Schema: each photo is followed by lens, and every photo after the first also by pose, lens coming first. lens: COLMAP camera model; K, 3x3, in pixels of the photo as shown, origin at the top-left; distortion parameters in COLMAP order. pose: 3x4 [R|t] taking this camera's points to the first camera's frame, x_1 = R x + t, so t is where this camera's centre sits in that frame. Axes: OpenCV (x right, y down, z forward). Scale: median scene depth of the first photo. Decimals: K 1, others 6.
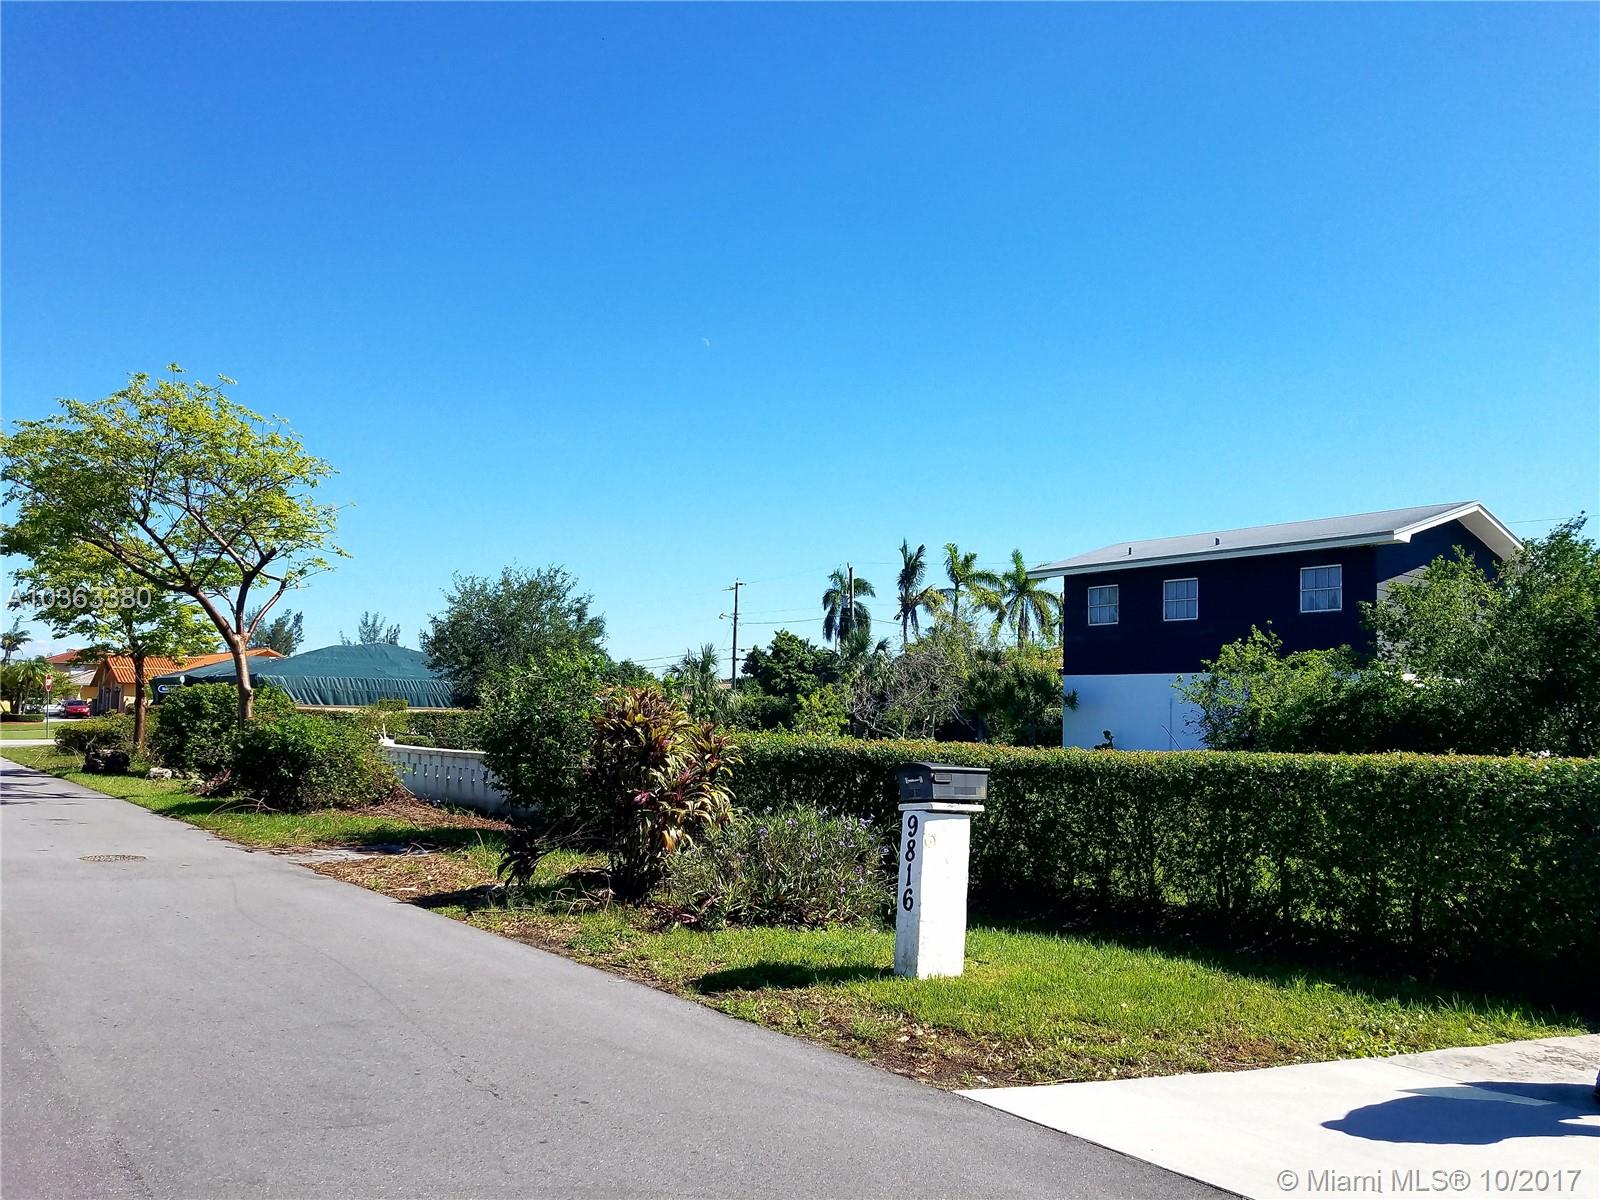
lens RADIAL K [[1258.8, 0, 802.6], [0, 1258.8, 608.1], [0, 0, 1]] dist [-0.010781, 0.006513]
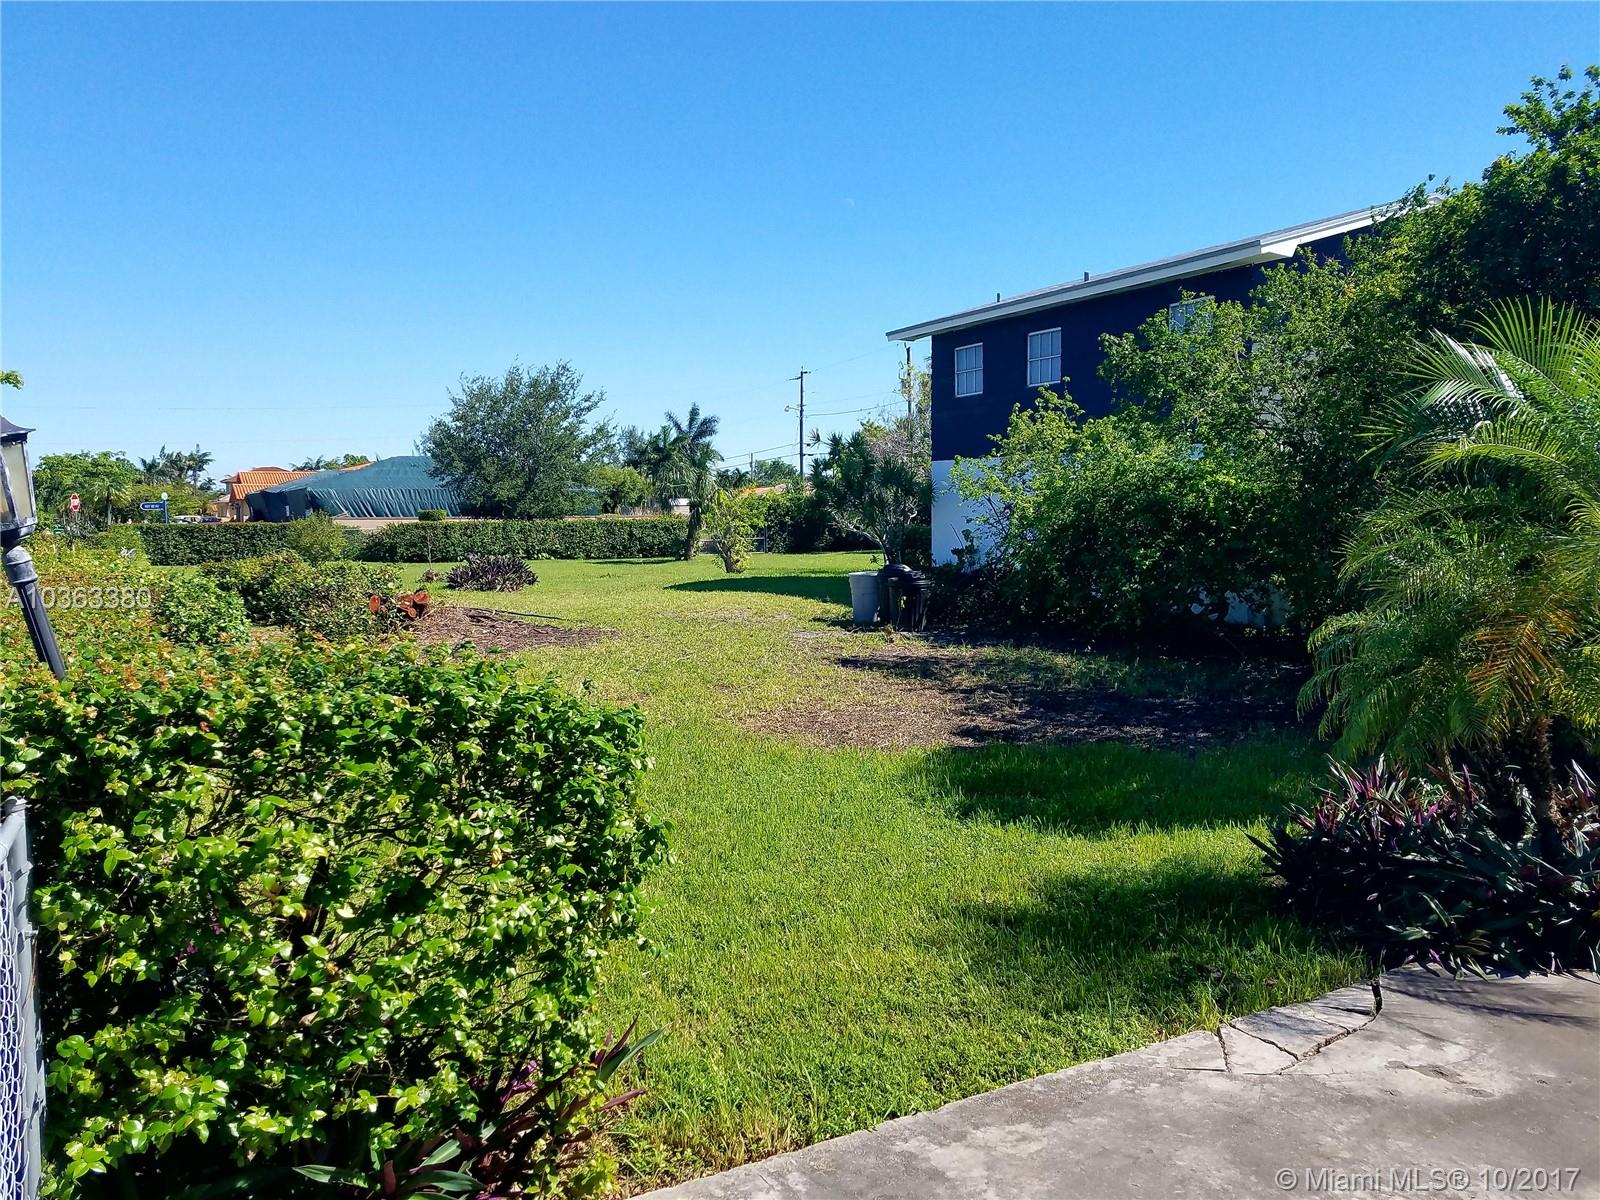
lens RADIAL K [[1258.8, 0, 799.5], [0, 1258.8, 592.6], [0, 0, 1]] dist [-0.010781, 0.006513]
pose [[0.983475, -0.017032, -0.180243, 0.269035], [0.043573, 0.988569, 0.144337, 0.016532], [0.175725, -0.149805, 0.972974, 0.194778]]
